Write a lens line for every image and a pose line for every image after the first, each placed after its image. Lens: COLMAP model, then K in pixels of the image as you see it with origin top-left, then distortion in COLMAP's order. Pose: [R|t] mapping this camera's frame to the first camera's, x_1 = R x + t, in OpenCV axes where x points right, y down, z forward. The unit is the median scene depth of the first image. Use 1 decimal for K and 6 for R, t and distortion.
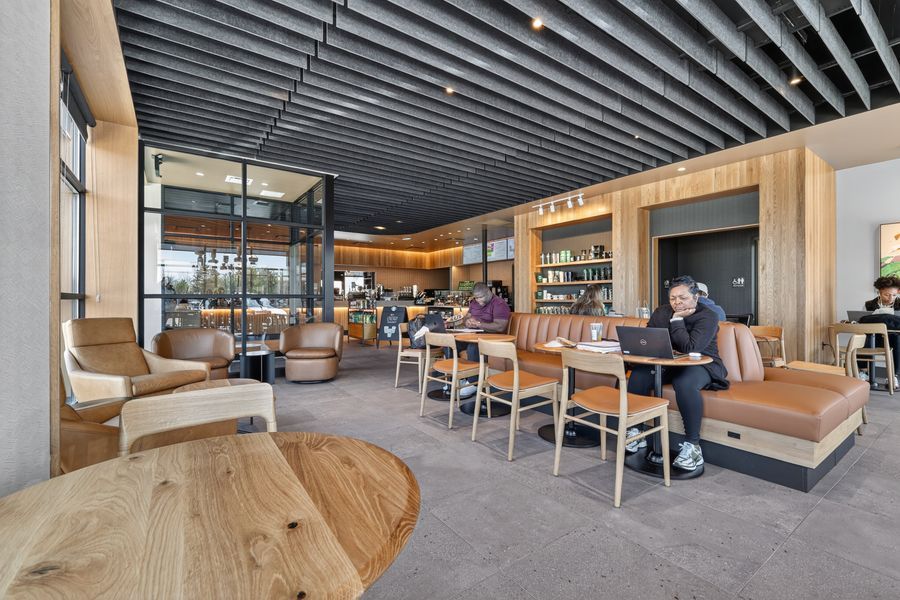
lens RADIAL K [[392.4, 0, 452.3], [0, 392.4, 299.4], [0, 0, 1]] dist [0.002932, -0.000418]
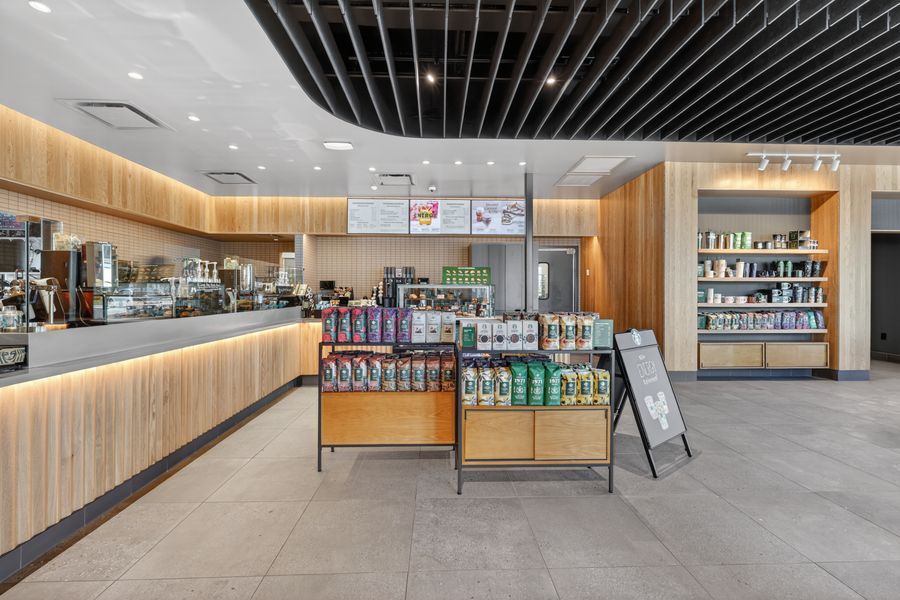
lens RADIAL K [[392.2, 0, 452.7], [0, 392.2, 297.0], [0, 0, 1]] dist [0.000594, 0.000010]
pose [[0.543457, -0.005186, 0.839421, -0.581624], [-0.000337, 0.999979, 0.006396, -0.015539], [-0.839437, -0.003759, 0.543444, 1.087622]]
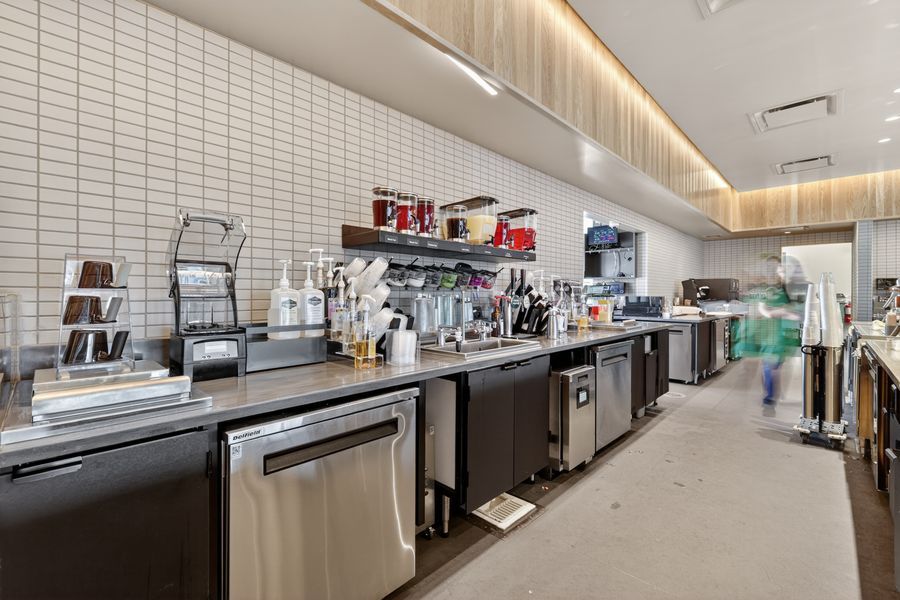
lens RADIAL K [[388.9, 0, 450.7], [0, 388.9, 296.0], [0, 0, 1]] dist [-0.000940, -0.000169]
pose [[0.982850, 0.004078, 0.184360, -0.900641], [-0.005247, 0.999969, 0.005854, -0.015595], [-0.184331, -0.006721, 0.982841, 1.316244]]
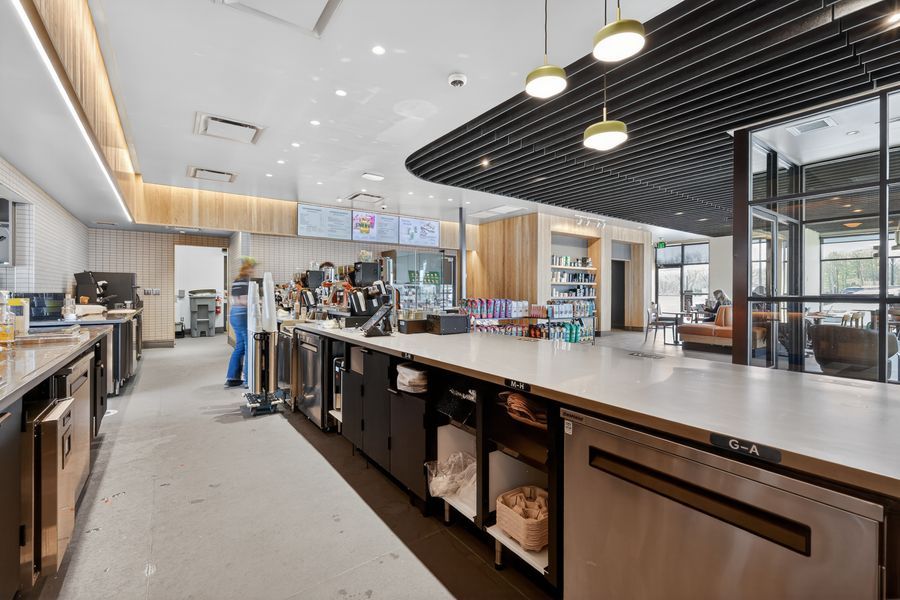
lens RADIAL K [[391.0, 0, 455.3], [0, 391.0, 292.5], [0, 0, 1]] dist [0.000472, 0.000007]
pose [[-0.012141, -0.001666, 0.999925, -0.943812], [-0.001663, 0.999997, 0.001646, -0.014985], [-0.999925, -0.001643, -0.012144, 1.400025]]
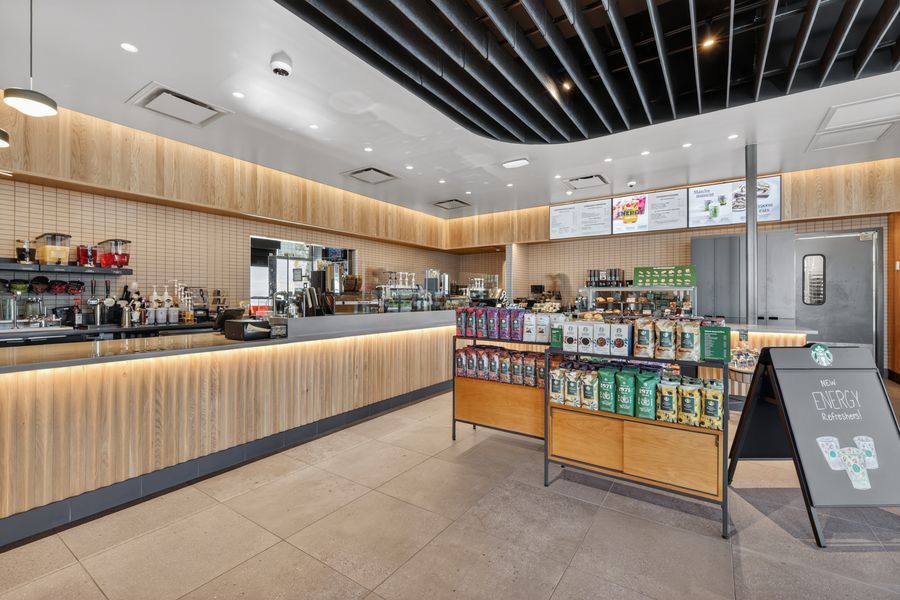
lens RADIAL K [[390.7, 0, 450.0], [0, 390.7, 300.0], [0, 0, 1]] dist [0.000619, -0.000086]
pose [[0.937198, -0.000698, 0.348796, -0.510657], [-0.001014, 0.999988, 0.004724, -0.014324], [-0.348795, -0.004781, 0.937187, 0.978770]]
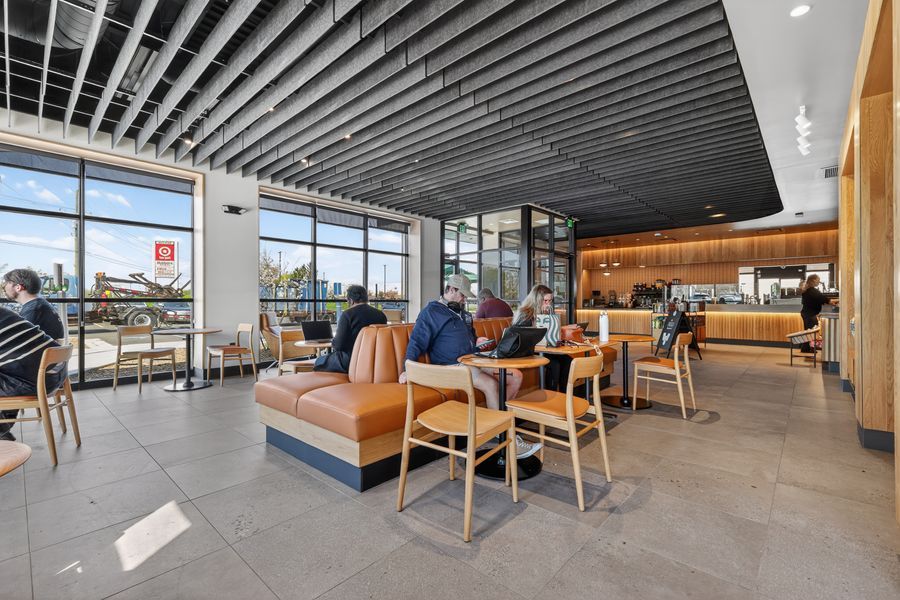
lens RADIAL K [[396.2, 0, 453.5], [0, 396.2, 299.8], [0, 0, 1]] dist [0.000917, 0.000042]
pose [[0.212940, -0.004432, -0.977055, 0.686621], [-0.000473, 0.999989, -0.004639, -0.002731], [0.977065, 0.001450, 0.212936, 0.383866]]
